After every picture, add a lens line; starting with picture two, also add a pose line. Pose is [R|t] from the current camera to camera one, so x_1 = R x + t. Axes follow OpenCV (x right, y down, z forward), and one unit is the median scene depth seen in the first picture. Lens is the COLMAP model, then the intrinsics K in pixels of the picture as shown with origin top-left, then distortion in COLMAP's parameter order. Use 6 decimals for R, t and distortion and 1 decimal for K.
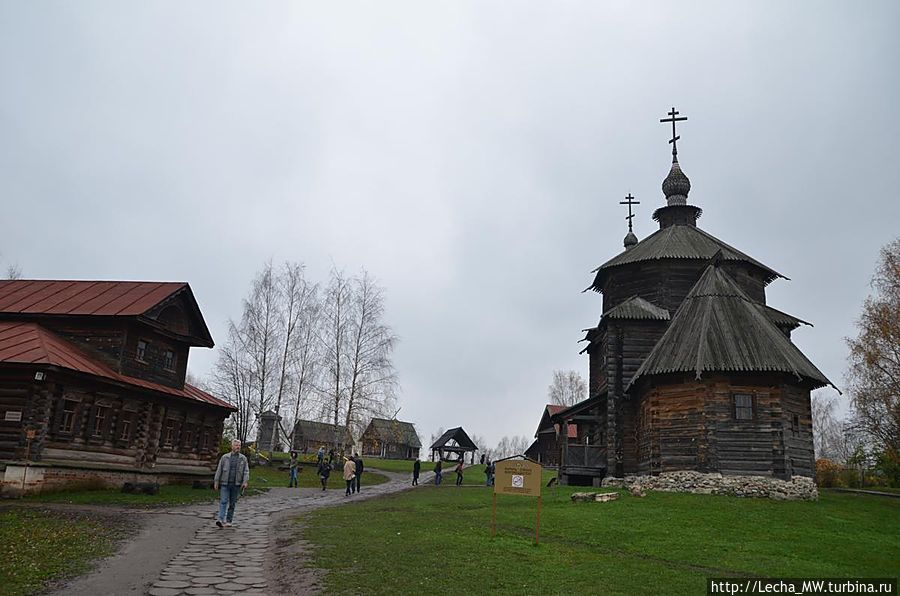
lens RADIAL K [[776.7, 0, 450.0], [0, 776.7, 298.0], [0, 0, 1]] dist [0.000257, 0.009393]
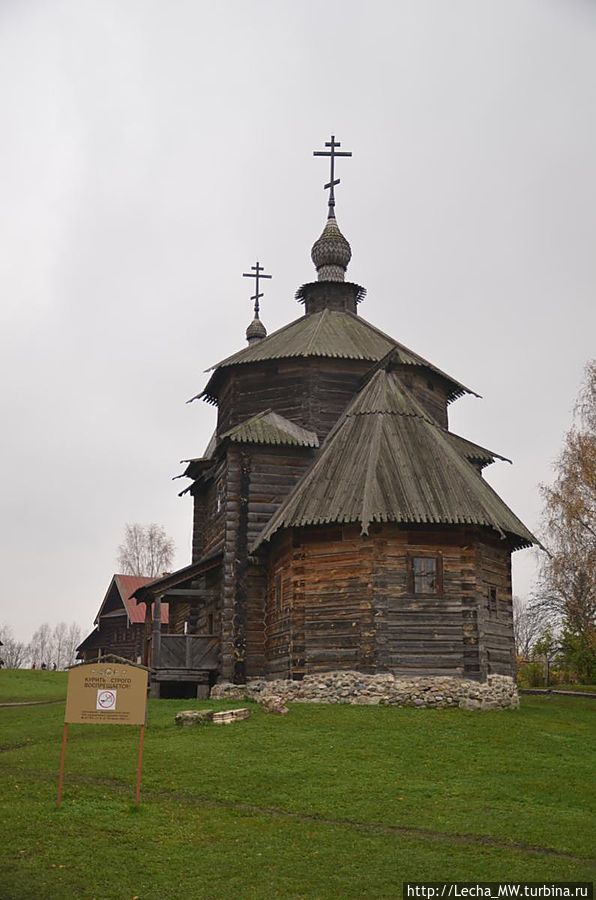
lens RADIAL K [[1037.8, 0, 298.0], [0, 1037.8, 450.0], [0, 0, 1]] dist [0.058757, 0.015335]
pose [[0.944266, 0.041175, 0.326597, -0.029716], [-0.045391, 0.998955, 0.005296, 0.027421], [-0.326038, -0.019825, 0.945149, 0.157677]]
